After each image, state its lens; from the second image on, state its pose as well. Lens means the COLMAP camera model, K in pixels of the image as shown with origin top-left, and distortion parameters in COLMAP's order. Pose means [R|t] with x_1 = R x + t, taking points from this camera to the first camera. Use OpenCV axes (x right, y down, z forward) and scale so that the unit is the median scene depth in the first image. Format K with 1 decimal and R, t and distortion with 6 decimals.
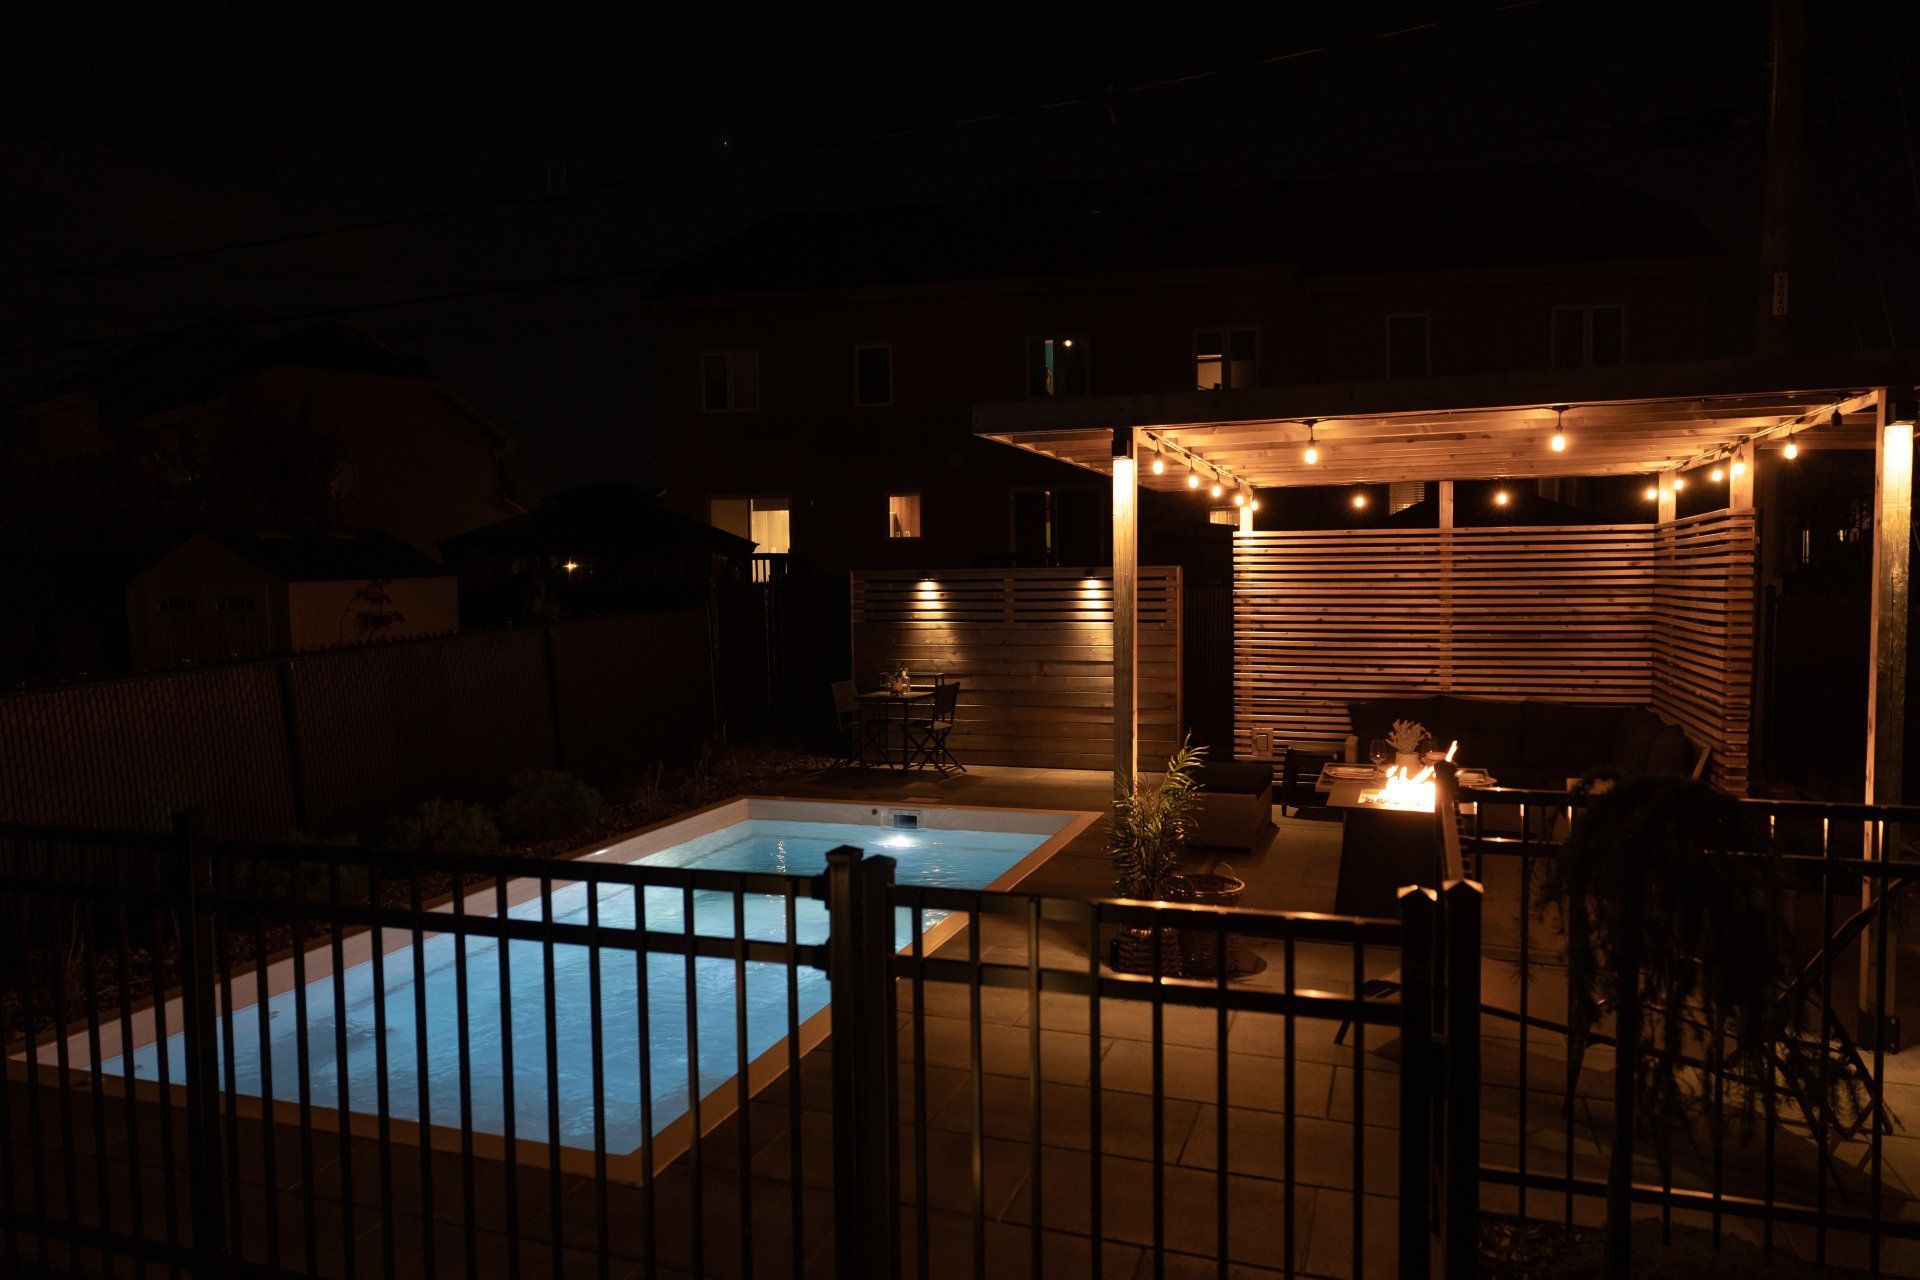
lens RADIAL K [[1291.5, 0, 954.4], [0, 1291.5, 646.2], [0, 0, 1]] dist [0.006826, 0.001647]
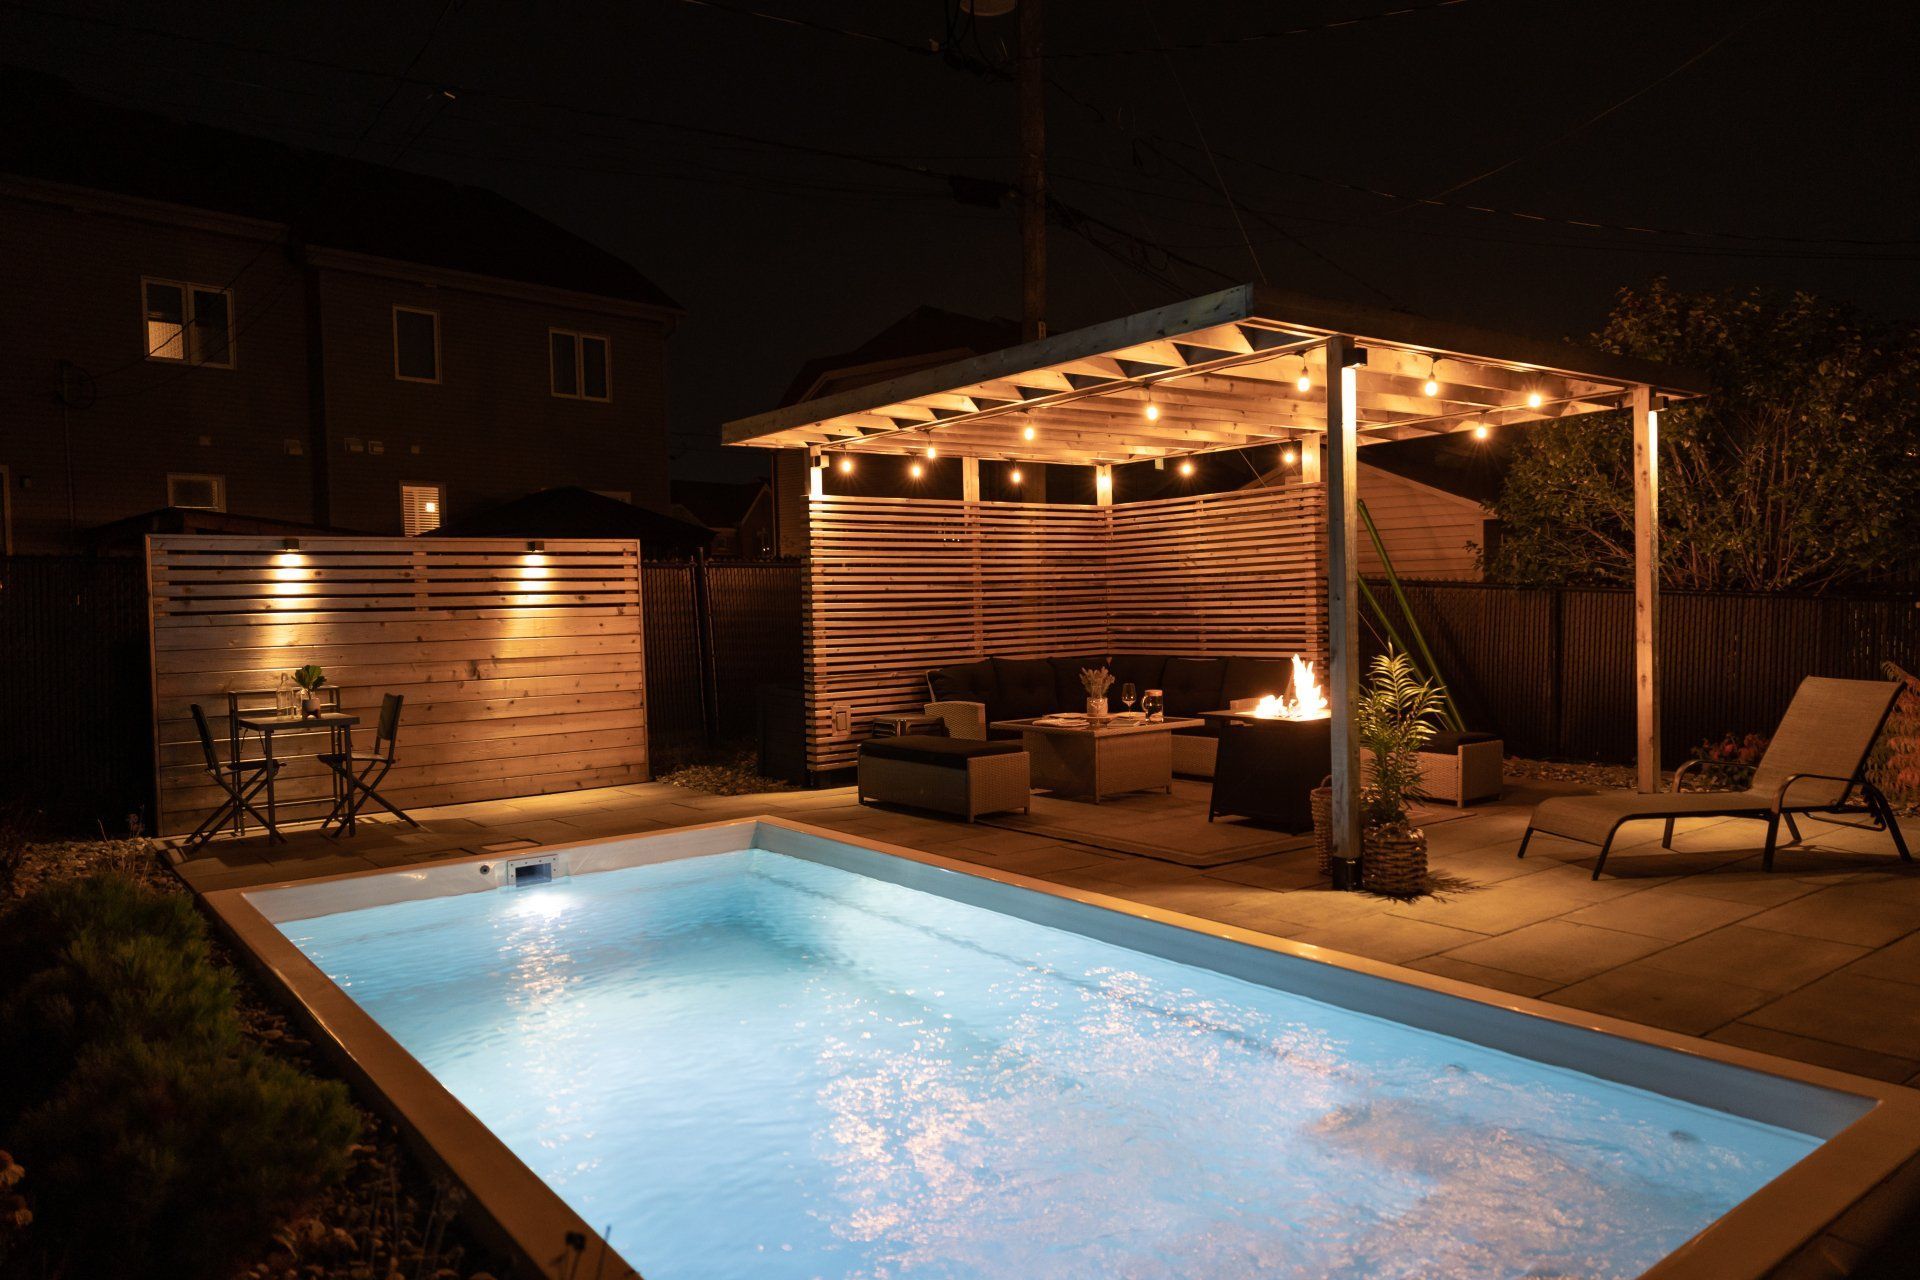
lens RADIAL K [[1291.5, 0, 956.1], [0, 1291.5, 638.0], [0, 0, 1]] dist [0.006826, 0.001647]
pose [[0.550073, -0.025338, 0.834732, -0.500124], [0.063869, 0.997889, -0.011798, 0.030995], [-0.832670, 0.059803, 0.550530, 0.419211]]
